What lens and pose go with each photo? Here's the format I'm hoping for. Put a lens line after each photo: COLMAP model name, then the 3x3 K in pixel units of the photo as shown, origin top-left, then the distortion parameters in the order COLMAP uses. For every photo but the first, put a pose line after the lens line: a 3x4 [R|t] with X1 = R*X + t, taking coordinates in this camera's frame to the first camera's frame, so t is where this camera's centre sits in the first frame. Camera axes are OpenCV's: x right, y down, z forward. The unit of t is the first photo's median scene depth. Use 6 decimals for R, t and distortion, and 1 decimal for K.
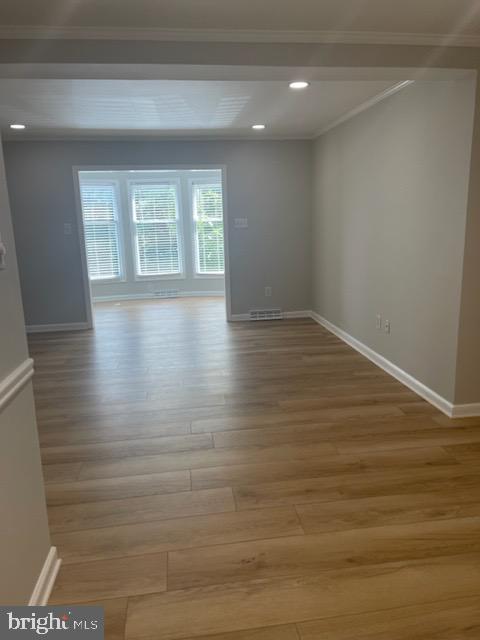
lens RADIAL K [[483.7, 0, 242.6], [0, 483.7, 323.5], [0, 0, 1]] dist [0.048592, -0.046618]
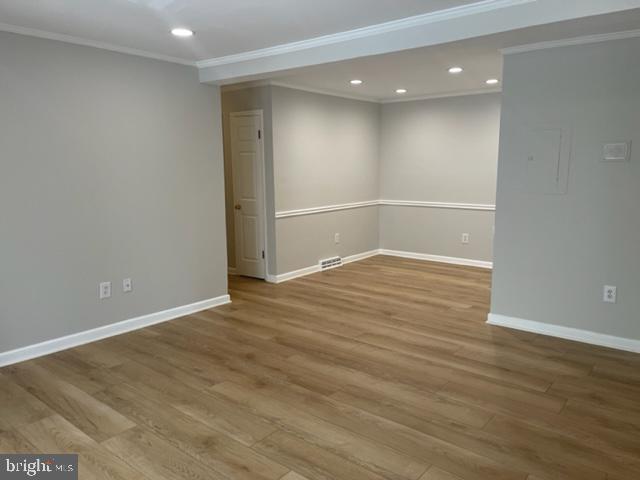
lens RADIAL K [[483.7, 0, 320.5], [0, 483.7, 240.1], [0, 0, 1]] dist [0.048592, -0.046618]
pose [[-0.676805, -0.084838, 0.731257, -0.452866], [0.176698, 0.945577, 0.273243, -0.188576], [-0.714641, 0.314144, -0.624981, 0.876305]]
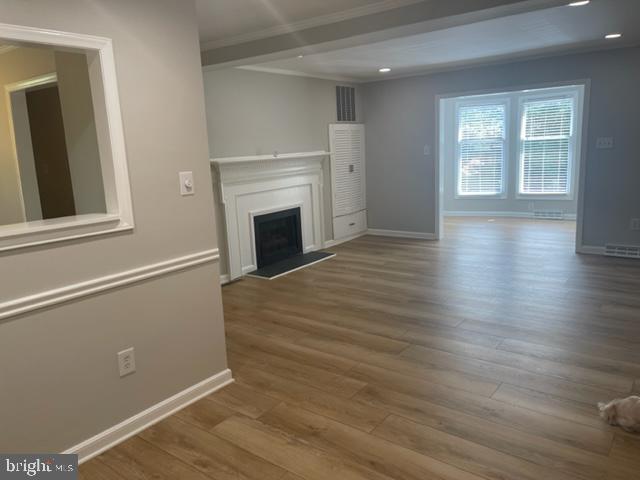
lens RADIAL K [[483.7, 0, 321.1], [0, 483.7, 235.8], [0, 0, 1]] dist [0.048592, -0.046618]
pose [[0.703522, 0.129547, -0.698766, 0.267271], [-0.122254, 0.990649, 0.060575, -0.031882], [0.700079, 0.042811, 0.712781, 0.020522]]
